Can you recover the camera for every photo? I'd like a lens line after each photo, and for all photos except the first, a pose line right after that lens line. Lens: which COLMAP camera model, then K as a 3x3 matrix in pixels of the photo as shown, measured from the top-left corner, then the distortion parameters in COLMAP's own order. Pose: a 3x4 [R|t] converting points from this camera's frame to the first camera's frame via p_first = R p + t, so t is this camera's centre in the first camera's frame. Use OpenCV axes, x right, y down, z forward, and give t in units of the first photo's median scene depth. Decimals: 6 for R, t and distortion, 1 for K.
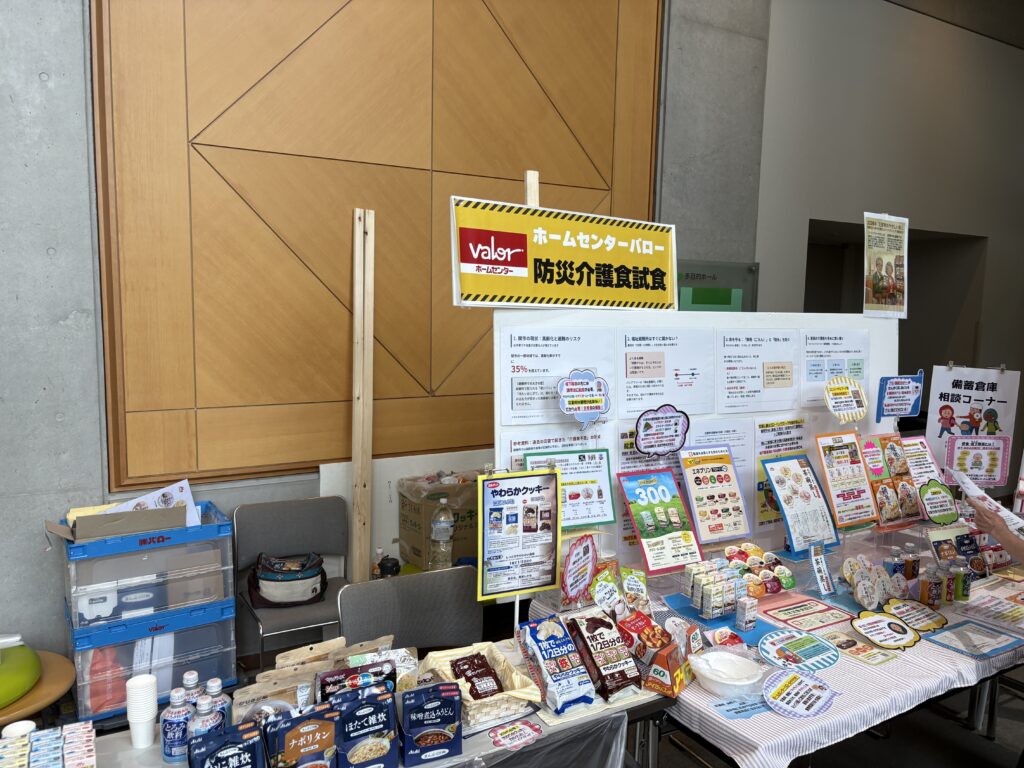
lens RADIAL K [[767.1, 0, 512.0], [0, 767.1, 384.0], [0, 0, 1]] dist [0.001928, -0.001882]
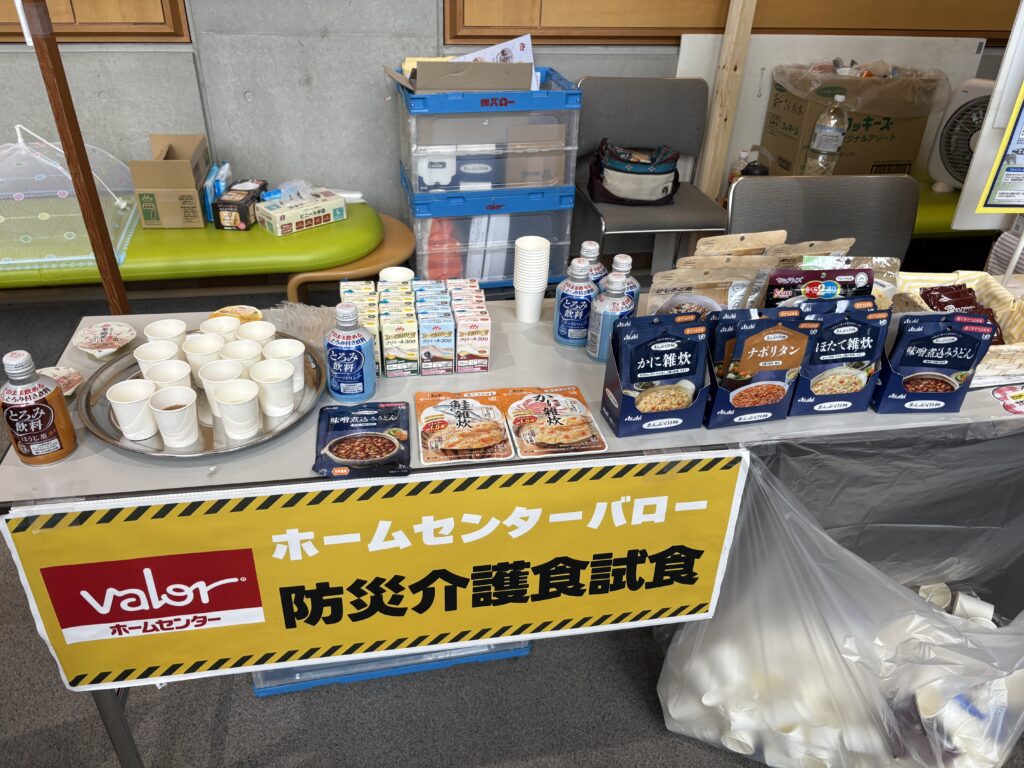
lens RADIAL K [[824.3, 0, 512.0], [0, 824.3, 384.0], [0, 0, 1]] dist [-0.036933, -0.000803]
pose [[0.932404, 0.199450, -0.301402, -0.120195], [-0.046130, 0.892796, 0.448093, 0.076975], [0.358463, -0.403900, 0.841647, 0.126744]]
